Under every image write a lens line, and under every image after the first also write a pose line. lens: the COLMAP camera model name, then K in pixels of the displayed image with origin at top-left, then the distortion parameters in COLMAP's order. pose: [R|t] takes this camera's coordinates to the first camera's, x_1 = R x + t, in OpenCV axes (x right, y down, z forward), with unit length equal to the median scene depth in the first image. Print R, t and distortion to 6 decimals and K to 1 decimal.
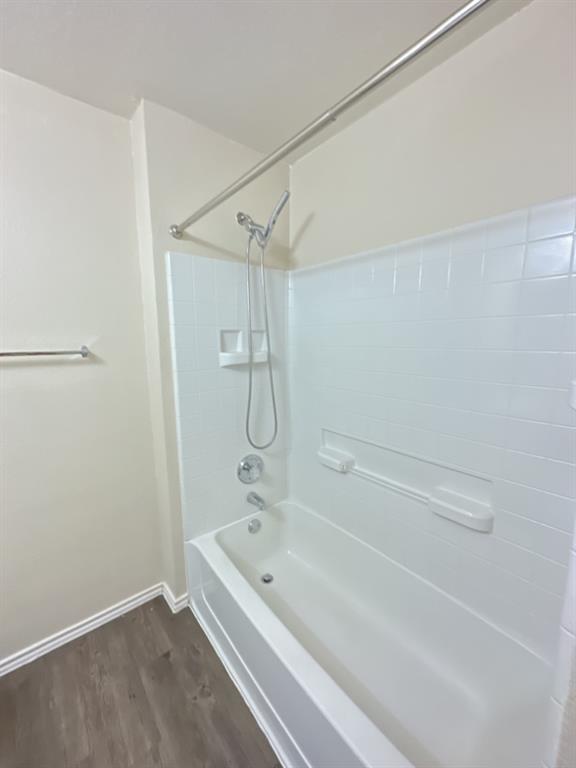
lens RADIAL K [[303.9, 0, 284.5], [0, 303.9, 384.4], [0, 0, 1]] dist [-0.001179, 0.000395]
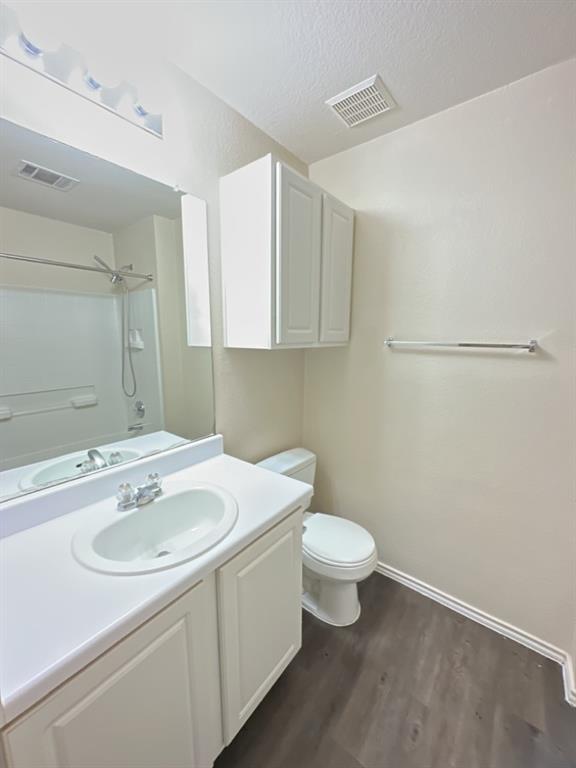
lens RADIAL K [[303.9, 0, 284.6], [0, 303.9, 383.7], [0, 0, 1]] dist [-0.001179, 0.000395]
pose [[0.204543, 0.169689, -0.964037, 0.093731], [-0.151725, 0.978453, 0.140034, -0.011455], [0.967027, 0.117626, 0.225881, 0.081491]]
